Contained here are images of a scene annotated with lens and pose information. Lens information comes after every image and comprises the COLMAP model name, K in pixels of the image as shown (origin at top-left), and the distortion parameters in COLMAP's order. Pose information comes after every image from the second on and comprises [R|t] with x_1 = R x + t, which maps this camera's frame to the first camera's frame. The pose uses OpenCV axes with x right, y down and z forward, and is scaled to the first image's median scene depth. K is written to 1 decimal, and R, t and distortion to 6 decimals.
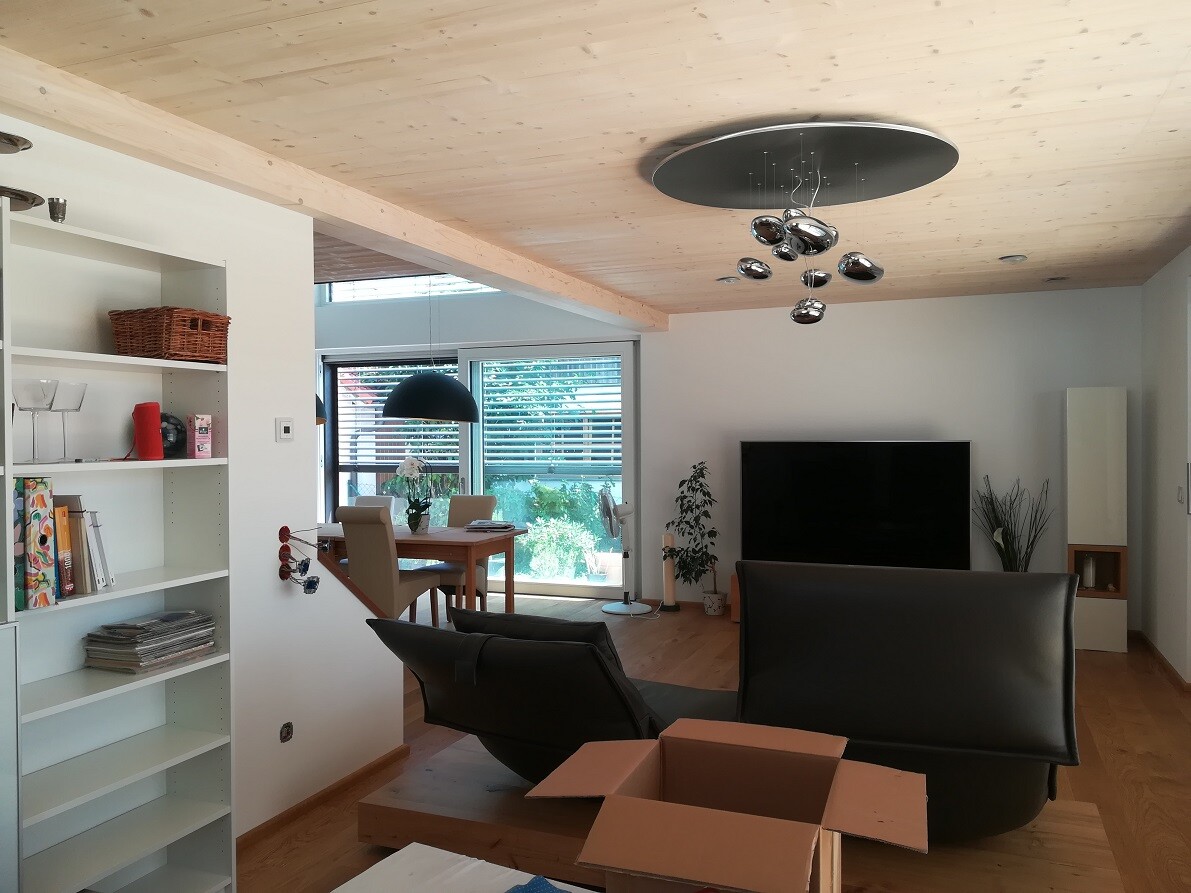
lens RADIAL K [[932.8, 0, 595.5], [0, 932.8, 446.5], [0, 0, 1]] dist [0.033437, -0.061077]
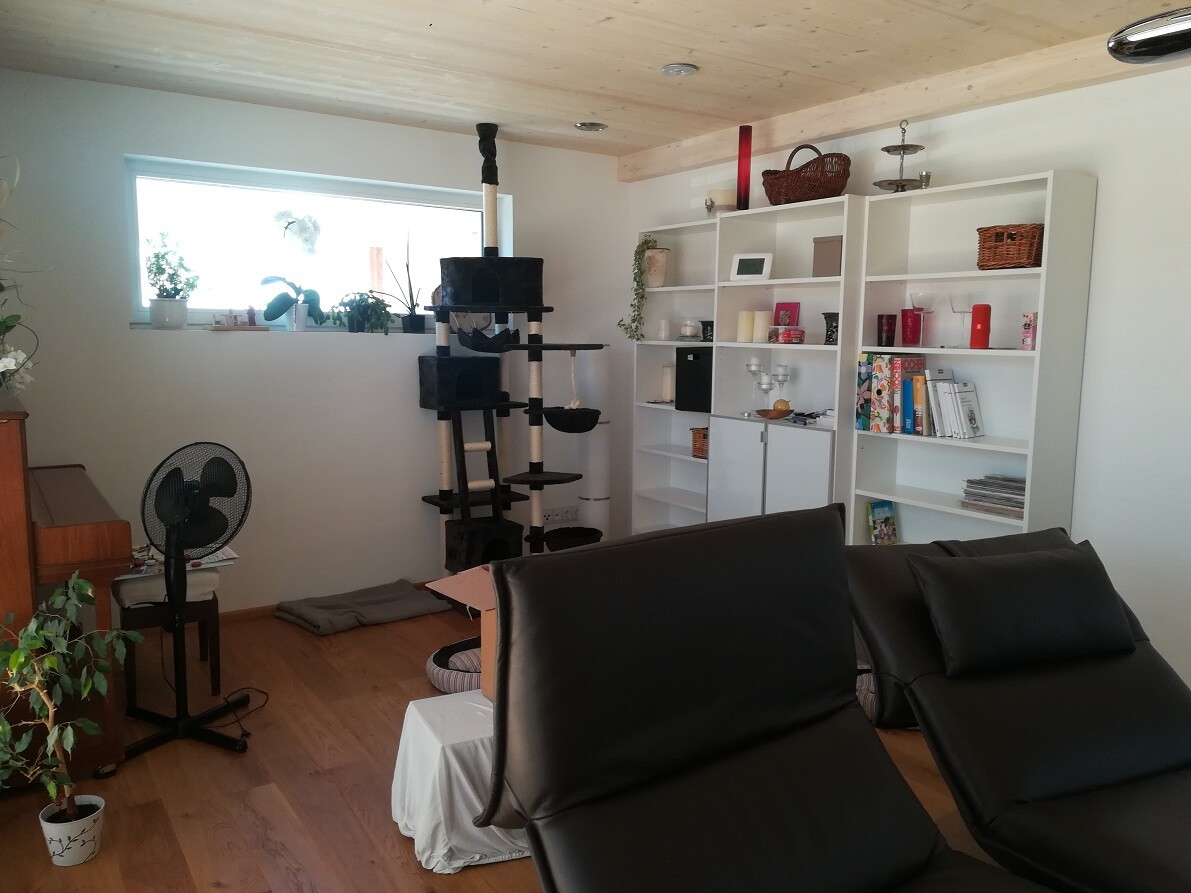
lens RADIAL K [[932.8, 0, 595.5], [0, 932.8, 446.5], [0, 0, 1]] dist [0.033437, -0.061077]
pose [[-0.568975, 0.101017, -0.816127, 1.053459], [-0.020500, 0.990376, 0.136876, -0.021614], [0.822099, 0.094610, -0.561429, 1.512636]]
